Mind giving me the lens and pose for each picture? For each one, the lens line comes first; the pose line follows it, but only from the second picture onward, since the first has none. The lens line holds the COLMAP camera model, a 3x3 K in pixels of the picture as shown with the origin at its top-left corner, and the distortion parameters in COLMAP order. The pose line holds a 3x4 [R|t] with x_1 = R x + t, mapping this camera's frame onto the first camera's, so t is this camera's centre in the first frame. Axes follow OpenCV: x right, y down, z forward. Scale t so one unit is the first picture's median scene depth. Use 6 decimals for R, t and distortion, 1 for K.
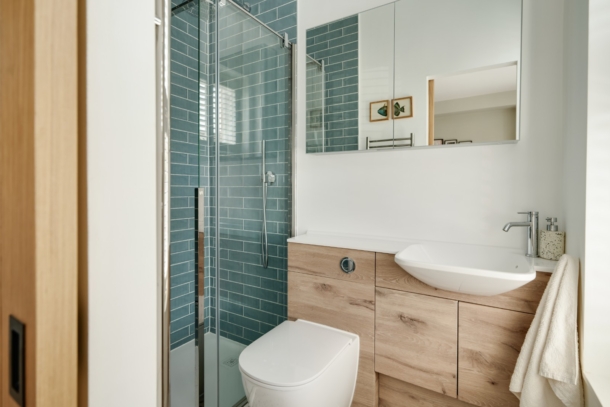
lens RADIAL K [[324.3, 0, 292.1], [0, 324.3, 190.4], [0, 0, 1]] dist [0.002988, -0.000388]
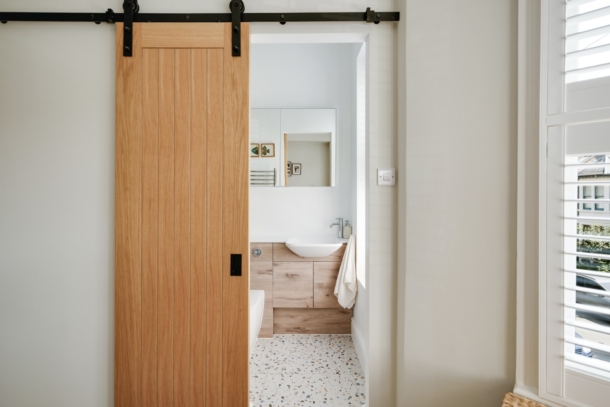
lens RADIAL K [[324.3, 0, 292.1], [0, 324.3, 190.4], [0, 0, 1]] dist [0.002988, -0.000388]
pose [[0.877139, -0.004101, 0.480218, -0.582328], [0.012725, 0.999811, -0.014704, -0.090315], [-0.480067, 0.019008, 0.877026, -0.749908]]
